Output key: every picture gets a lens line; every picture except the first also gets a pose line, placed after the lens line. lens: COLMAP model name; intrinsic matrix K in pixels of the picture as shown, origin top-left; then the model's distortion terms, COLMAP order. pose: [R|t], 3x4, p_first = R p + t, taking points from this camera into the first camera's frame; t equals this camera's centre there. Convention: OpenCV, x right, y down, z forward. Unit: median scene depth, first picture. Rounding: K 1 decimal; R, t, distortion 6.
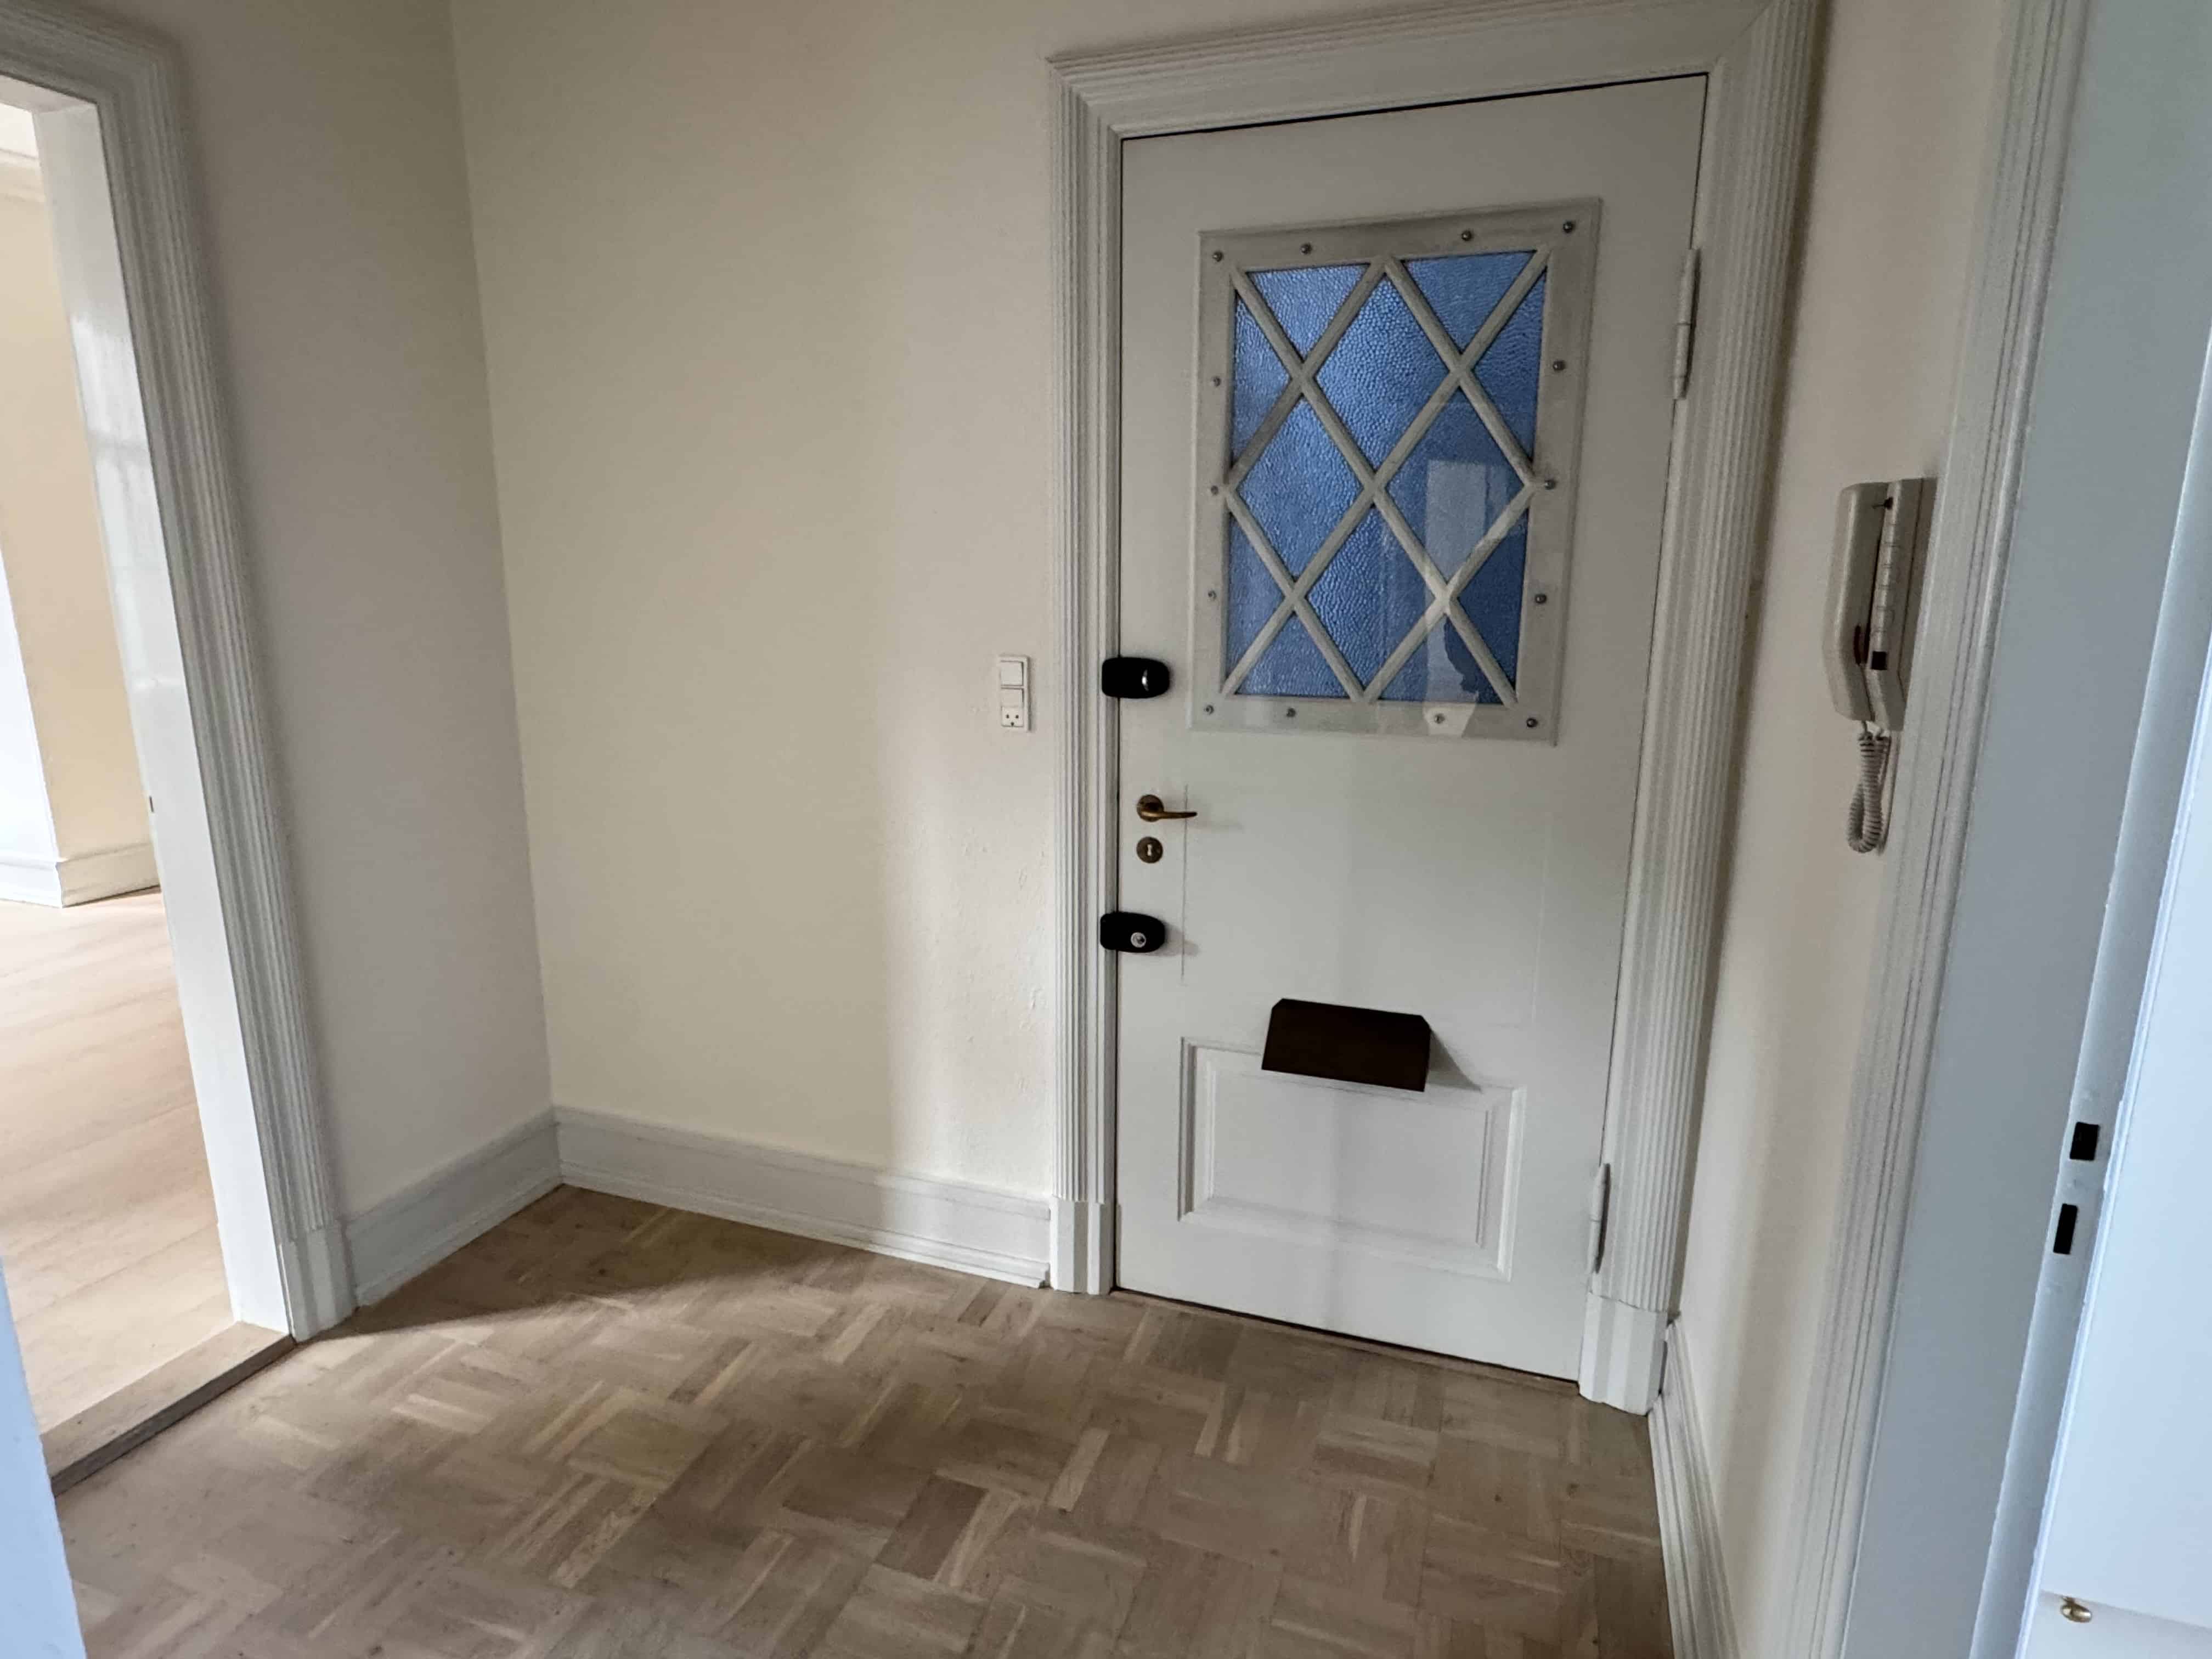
lens RADIAL K [[1217.4, 0, 1101.8], [0, 1217.4, 825.3], [0, 0, 1]] dist [-0.004647, 0.001910]
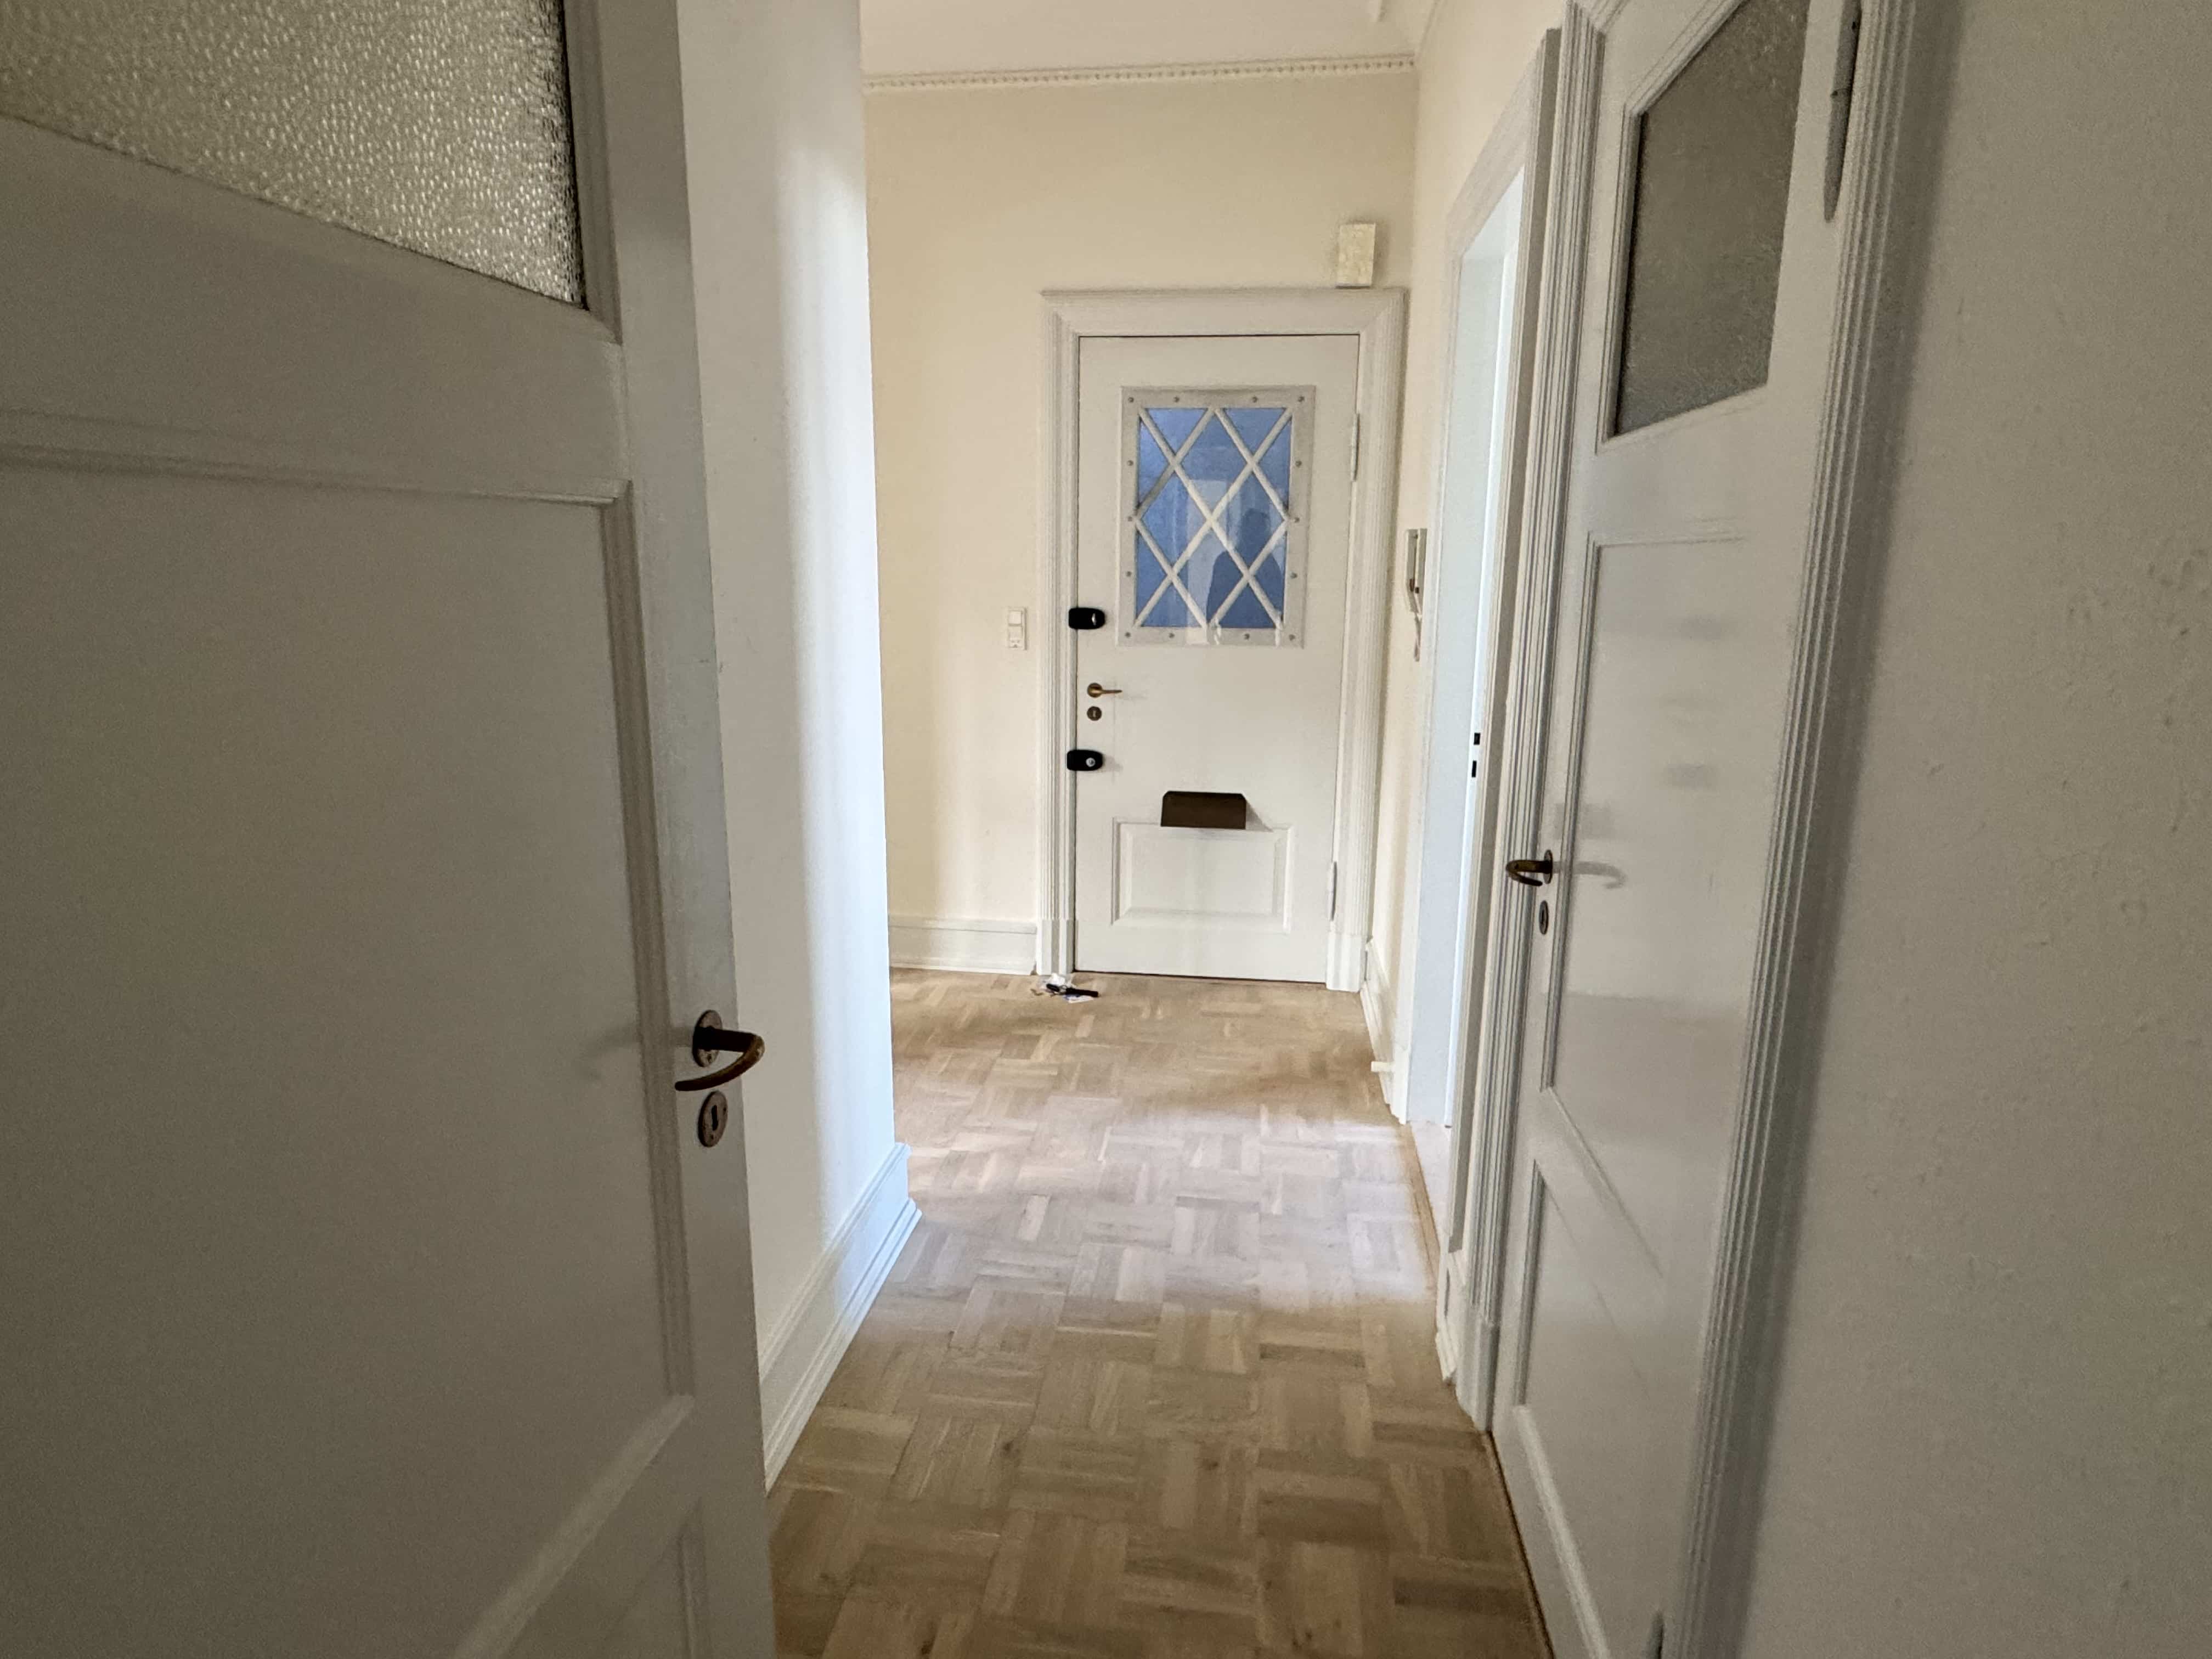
lens RADIAL K [[1217.4, 0, 1093.8], [0, 1217.4, 817.1], [0, 0, 1]] dist [-0.004647, 0.001910]
pose [[0.977388, -0.038122, 0.207987, -0.370422], [0.039135, 0.999234, -0.000757, 0.189183], [-0.207799, 0.008880, 0.978131, -0.839730]]
